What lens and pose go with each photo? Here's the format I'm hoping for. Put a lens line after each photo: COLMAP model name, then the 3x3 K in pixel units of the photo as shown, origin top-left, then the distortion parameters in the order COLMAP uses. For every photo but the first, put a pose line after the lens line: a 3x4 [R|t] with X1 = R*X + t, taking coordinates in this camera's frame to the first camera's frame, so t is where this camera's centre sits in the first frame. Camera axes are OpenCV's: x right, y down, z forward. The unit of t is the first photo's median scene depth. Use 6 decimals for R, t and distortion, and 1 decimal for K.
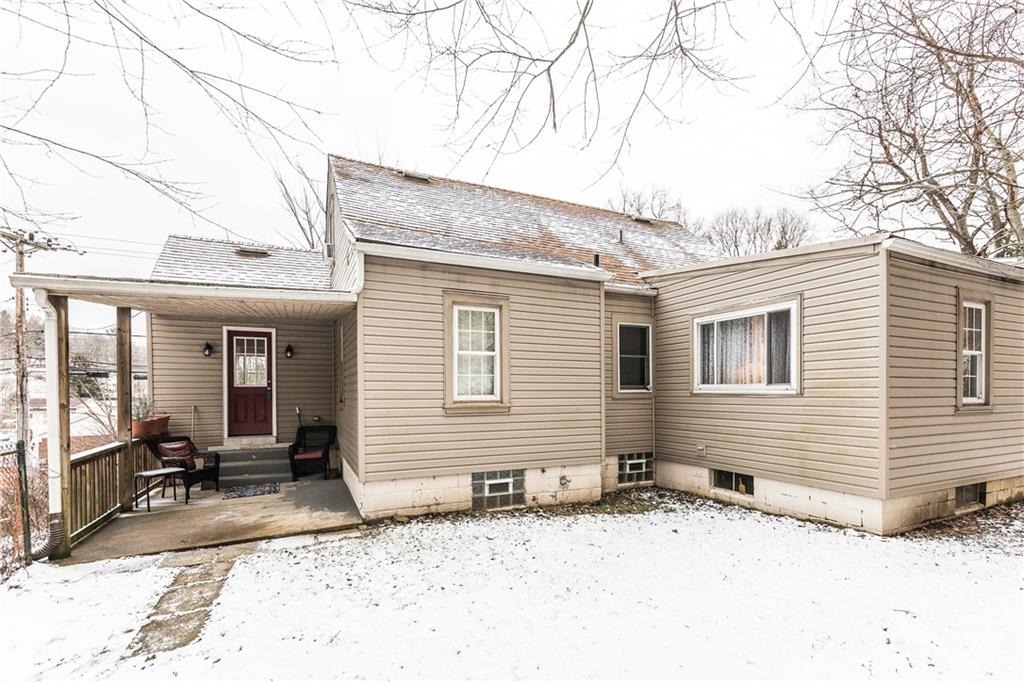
lens RADIAL K [[458.0, 0, 512.6], [0, 458.0, 392.6], [0, 0, 1]] dist [0.000940, 0.000085]
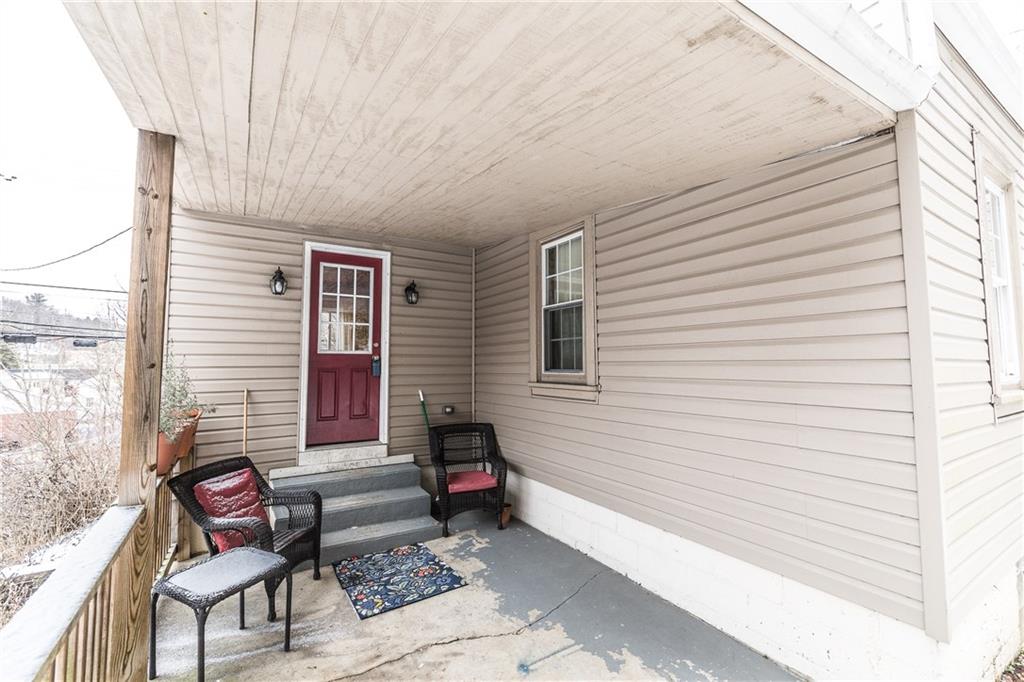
lens RADIAL K [[443.2, 0, 517.0], [0, 443.2, 334.7], [0, 0, 1]] dist [0.000705, 0.000121]
pose [[0.993319, 0.011463, 0.114827, -0.430824], [-0.003673, 0.997690, -0.067828, -0.000459], [-0.115340, 0.066953, 0.991067, 0.447606]]
